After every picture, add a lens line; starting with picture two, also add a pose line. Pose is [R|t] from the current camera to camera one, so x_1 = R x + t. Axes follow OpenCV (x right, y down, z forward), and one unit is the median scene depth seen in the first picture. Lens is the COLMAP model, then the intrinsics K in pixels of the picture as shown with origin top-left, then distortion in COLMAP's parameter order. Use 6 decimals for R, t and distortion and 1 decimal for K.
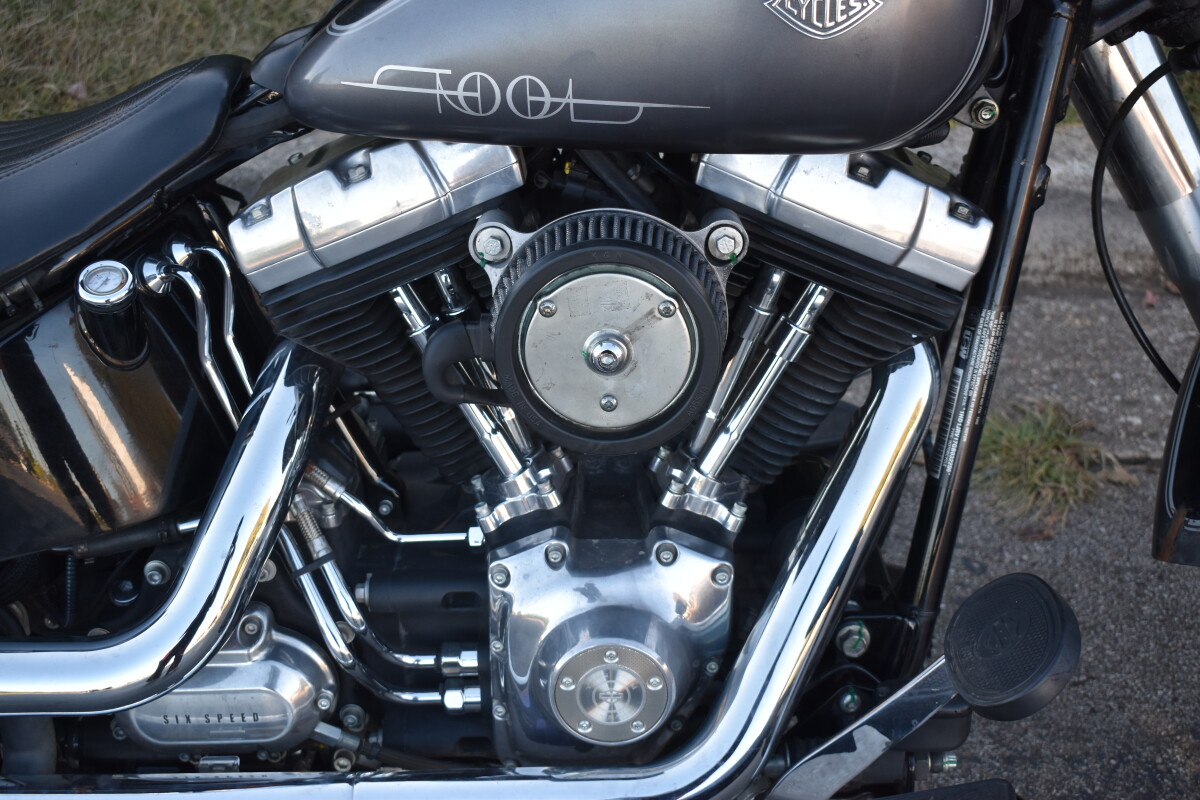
lens RADIAL K [[1598.0, 0, 600.0], [0, 1598.0, 400.0], [0, 0, 1]] dist [-0.017960, -0.087098]
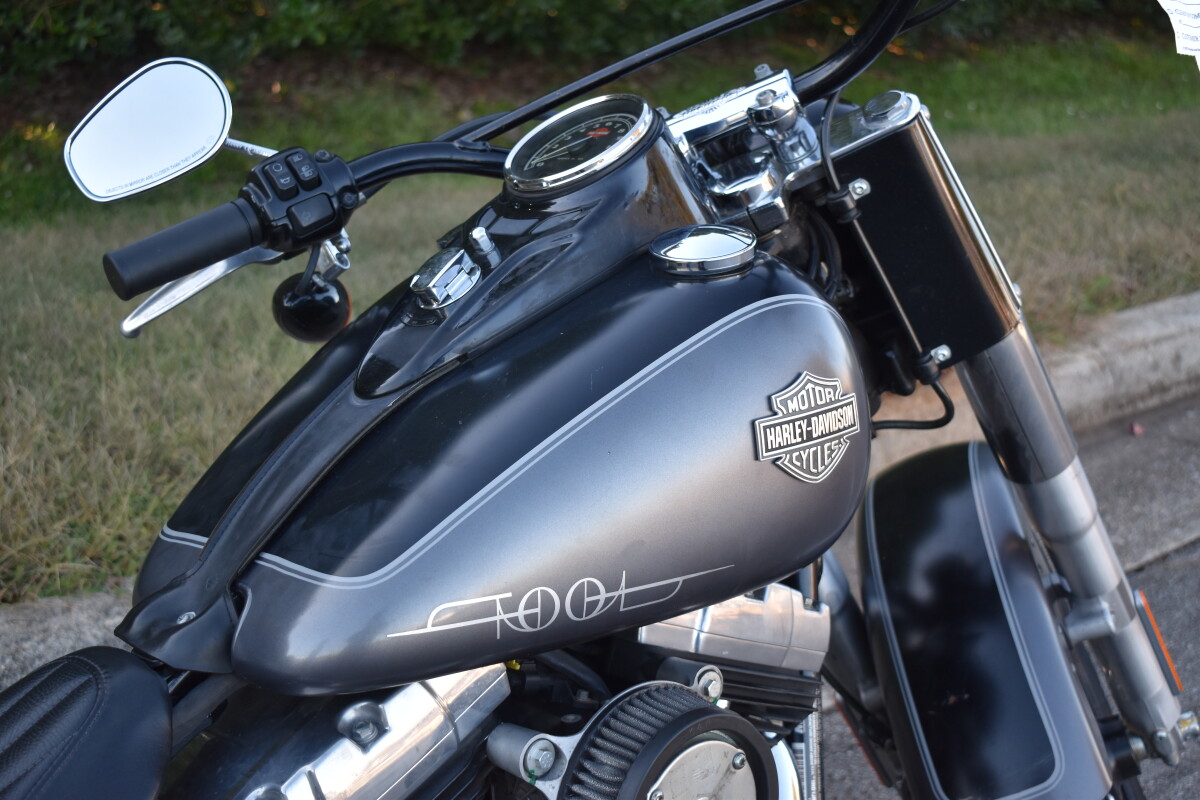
lens RADIAL K [[1775.5, 0, 600.0], [0, 1775.5, 400.0], [0, 0, 1]] dist [-0.004107, -0.004045]
pose [[0.729979, -0.176013, 0.660417, -0.663643], [0.315082, 0.944131, -0.096641, -0.174548], [-0.606510, 0.278631, 0.744654, 0.118453]]
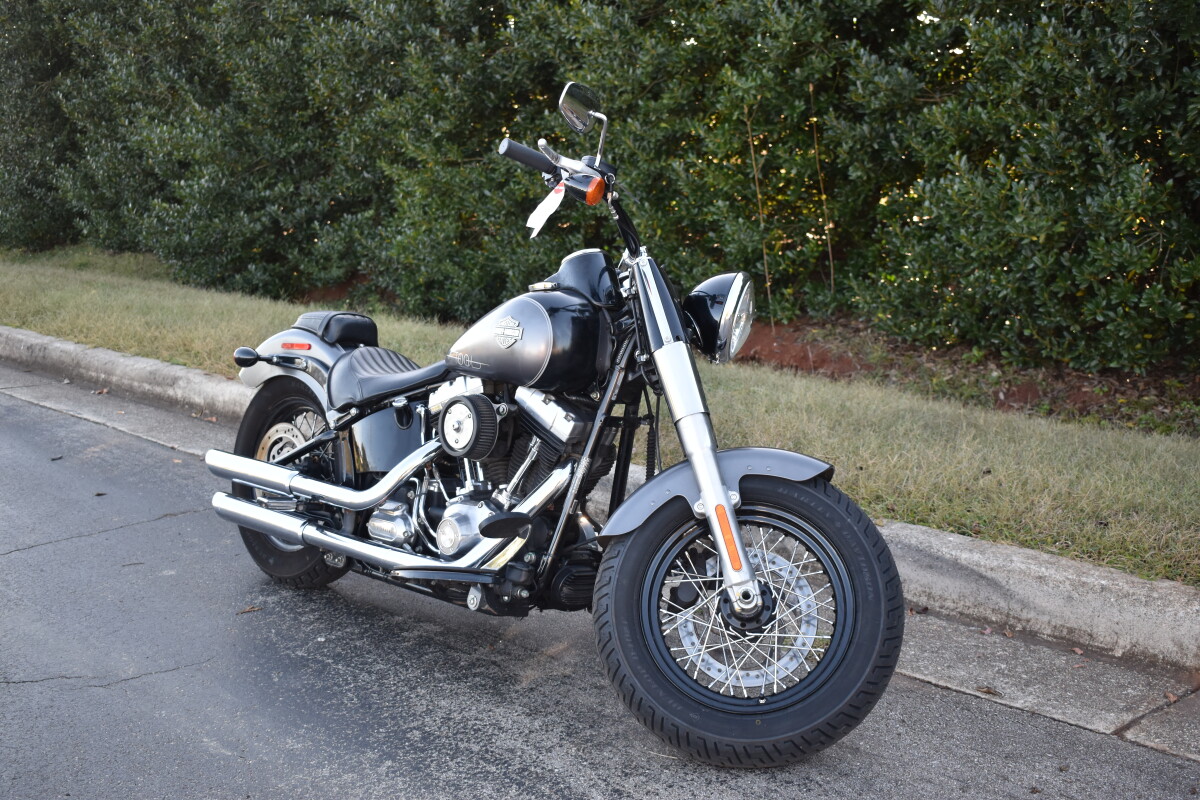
lens RADIAL K [[1476.8, 0, 600.0], [0, 1476.8, 400.0], [0, 0, 1]] dist [-0.008449, -0.017370]
pose [[0.712709, 0.133314, -0.688675, 2.350664], [-0.385312, 0.894799, -0.225543, 0.511804], [0.586157, 0.426101, 0.689099, -1.105277]]
